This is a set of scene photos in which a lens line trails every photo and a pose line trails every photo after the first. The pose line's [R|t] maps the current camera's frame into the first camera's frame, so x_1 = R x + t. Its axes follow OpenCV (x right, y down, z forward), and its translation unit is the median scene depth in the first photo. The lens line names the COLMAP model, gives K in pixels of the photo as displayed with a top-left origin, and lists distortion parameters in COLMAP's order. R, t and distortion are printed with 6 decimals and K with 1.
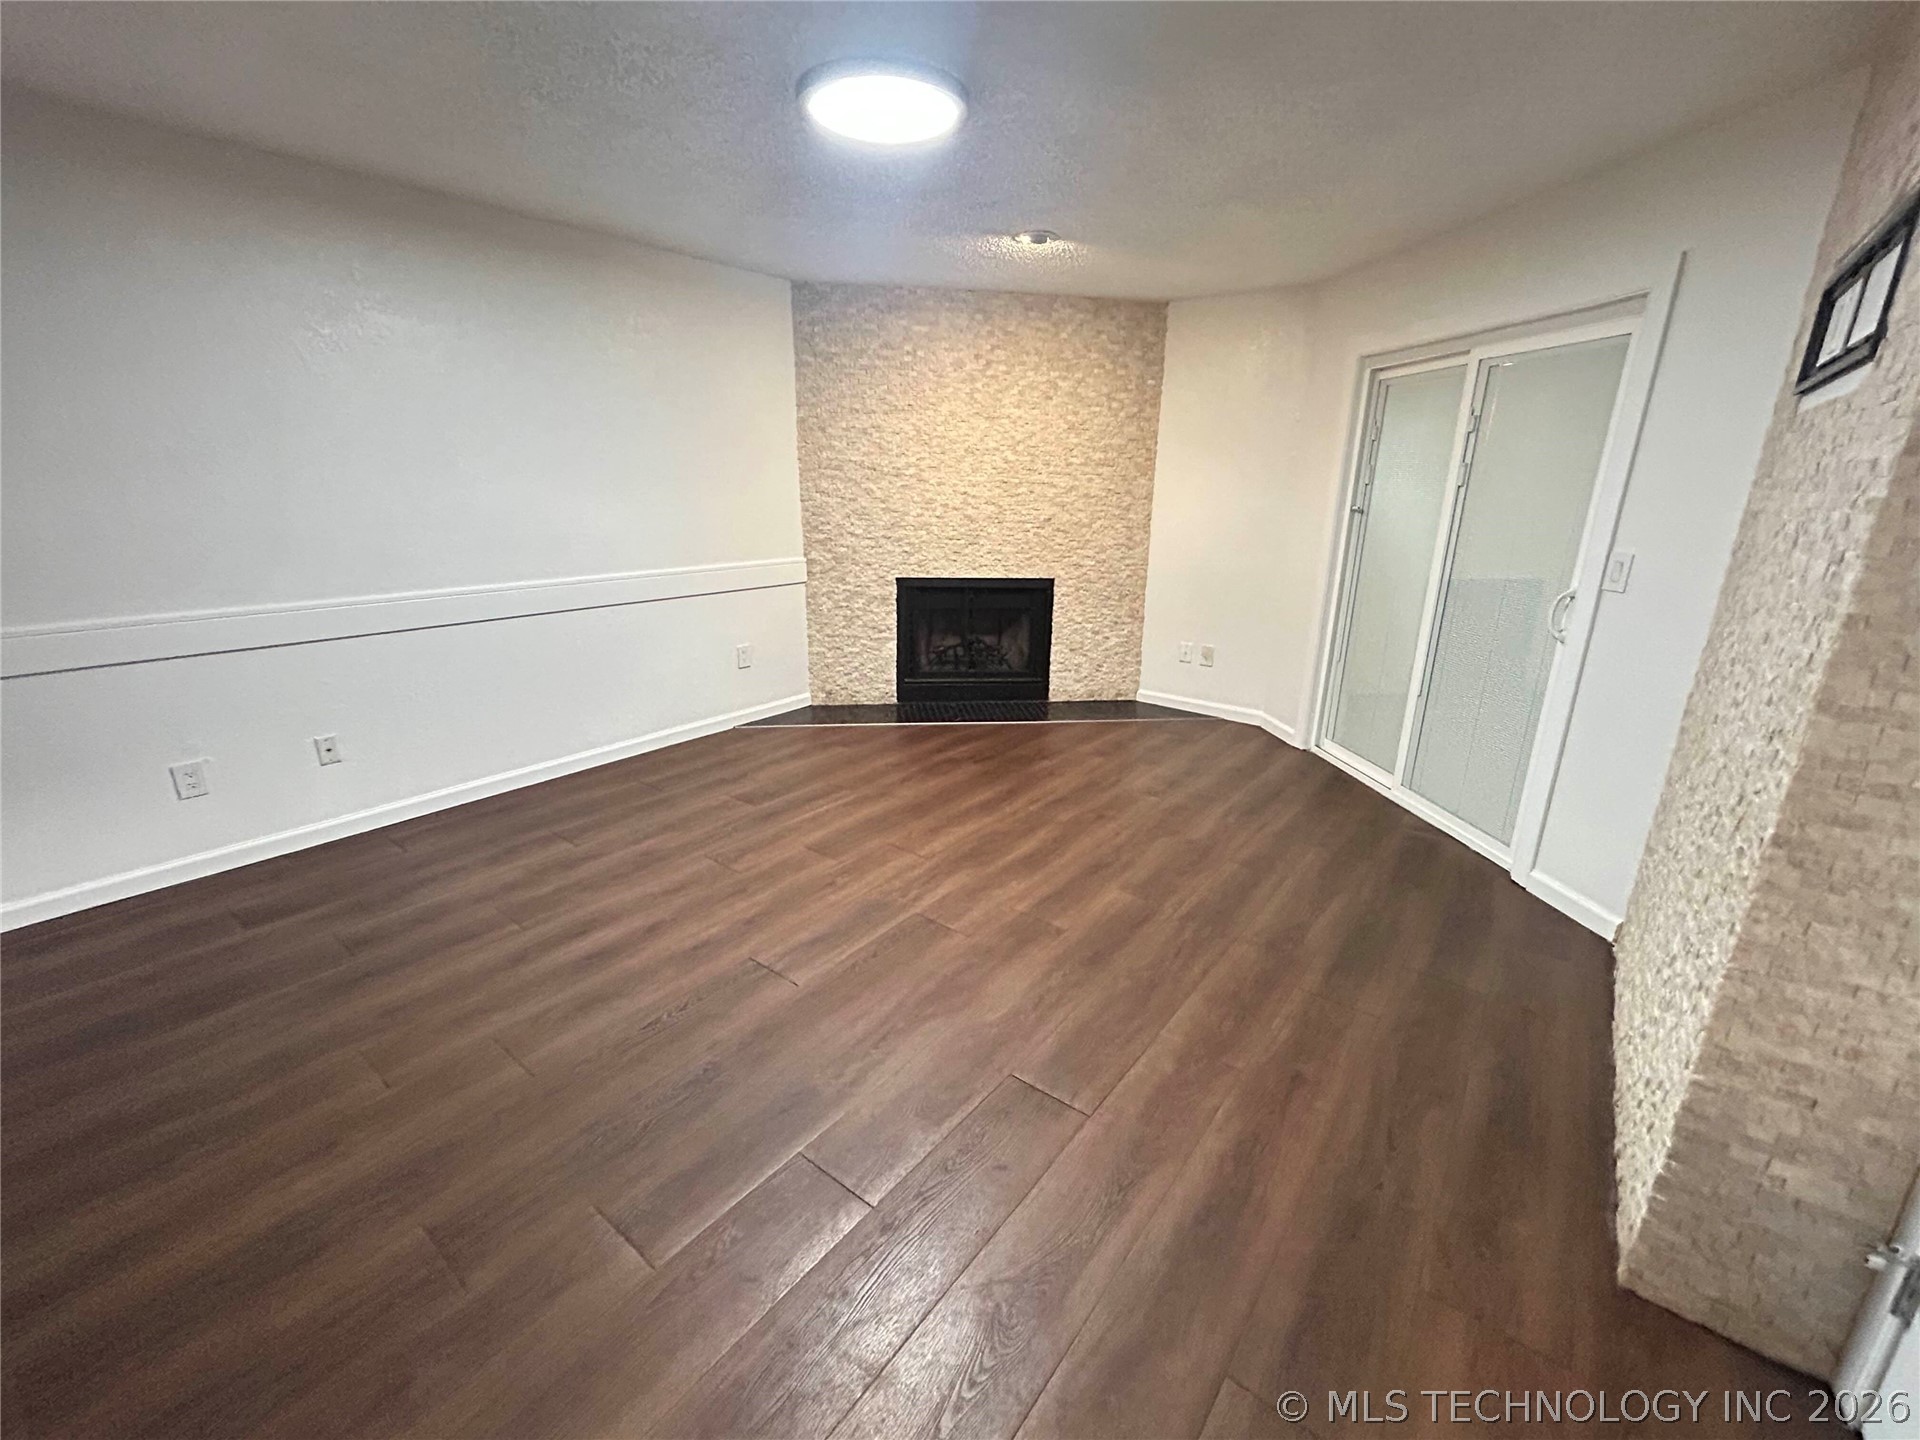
lens RADIAL K [[805.7, 0, 956.9], [0, 805.7, 717.6], [0, 0, 1]] dist [-0.002106, -0.000130]
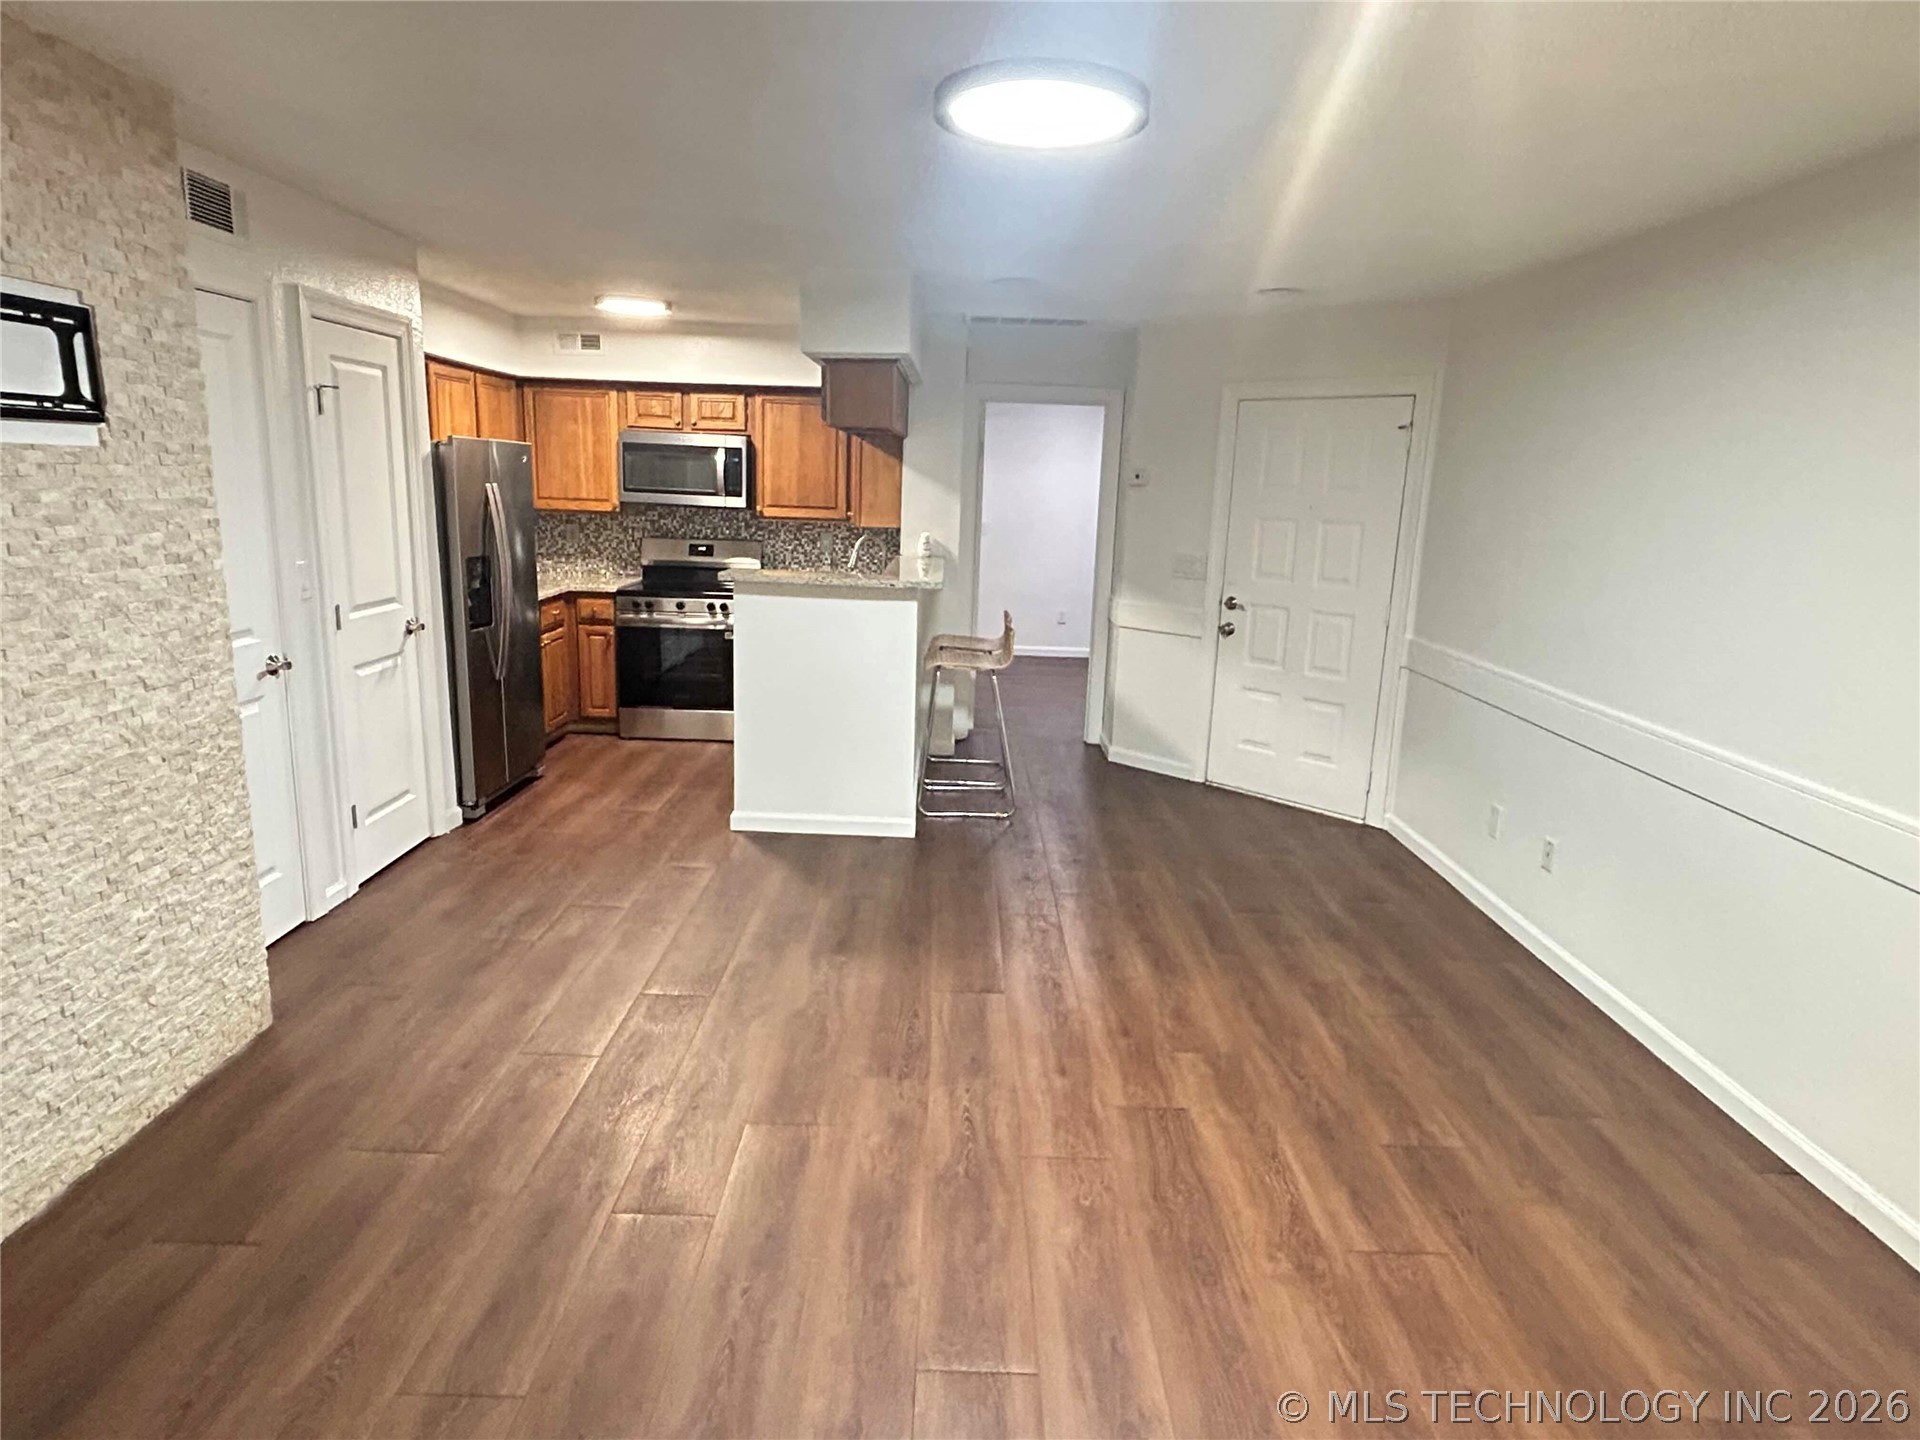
lens RADIAL K [[1101.0, 0, 960.0], [0, 1101.0, 720.0], [0, 0, 1]] dist [0.001801, 0.001504]
pose [[-0.789398, 0.090336, -0.607199, 0.318196], [-0.225587, 0.877221, 0.423786, -0.307939], [0.570931, 0.471512, -0.672098, 0.905465]]
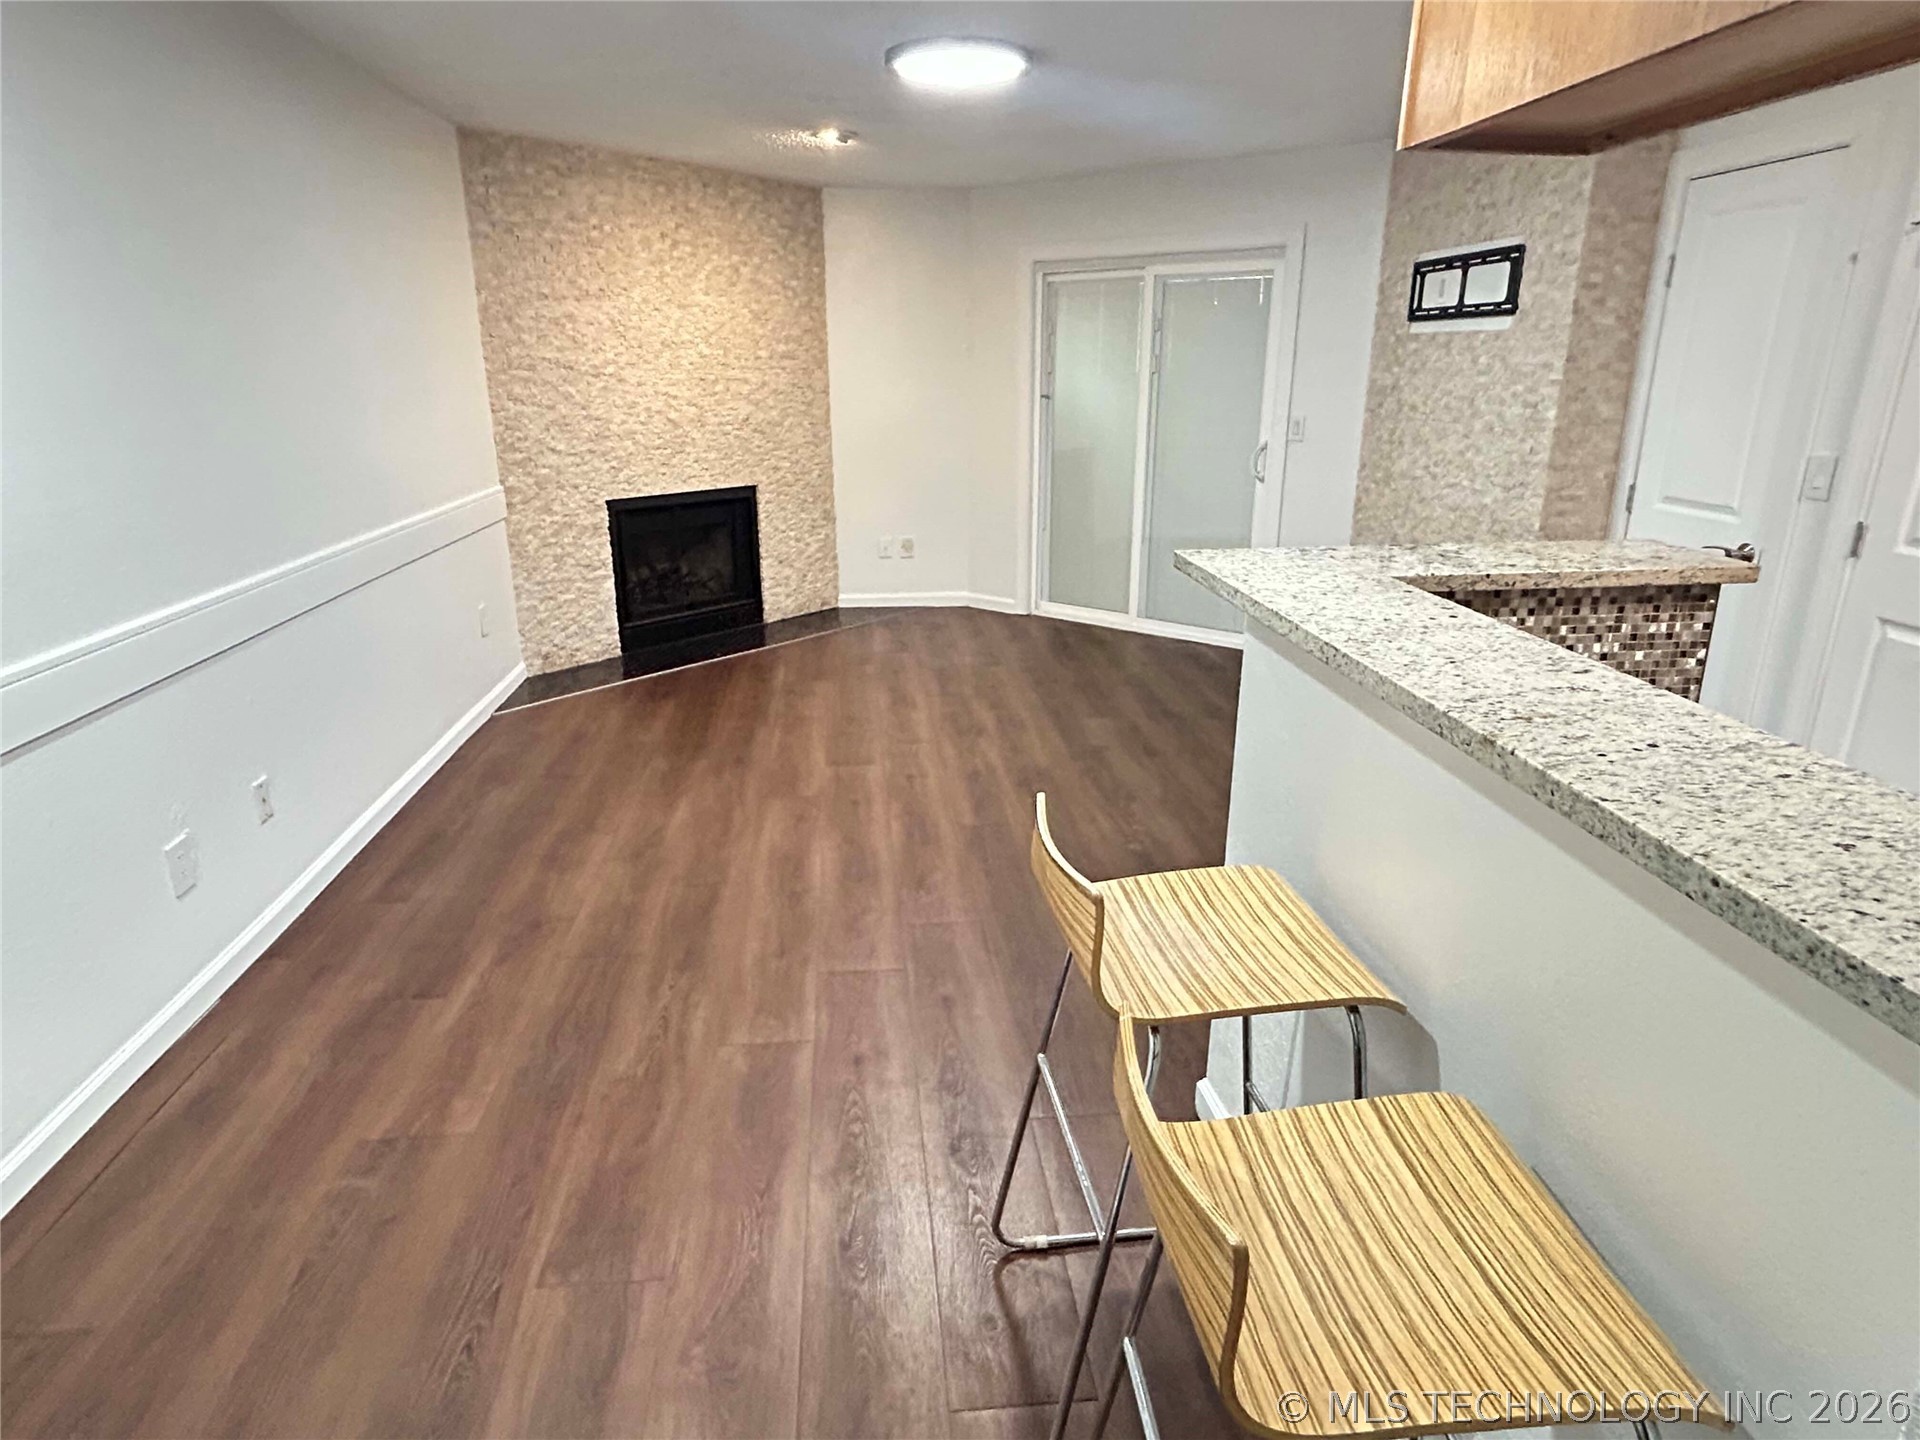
lens RADIAL K [[1114.9, 0, 954.0], [0, 1114.9, 717.2], [0, 0, 1]] dist [-0.002873, -0.000718]
pose [[0.728664, -0.225996, 0.646510, -0.622537], [0.211350, 0.972115, 0.101609, -0.000162], [-0.651445, 0.062602, 0.756109, -0.074832]]
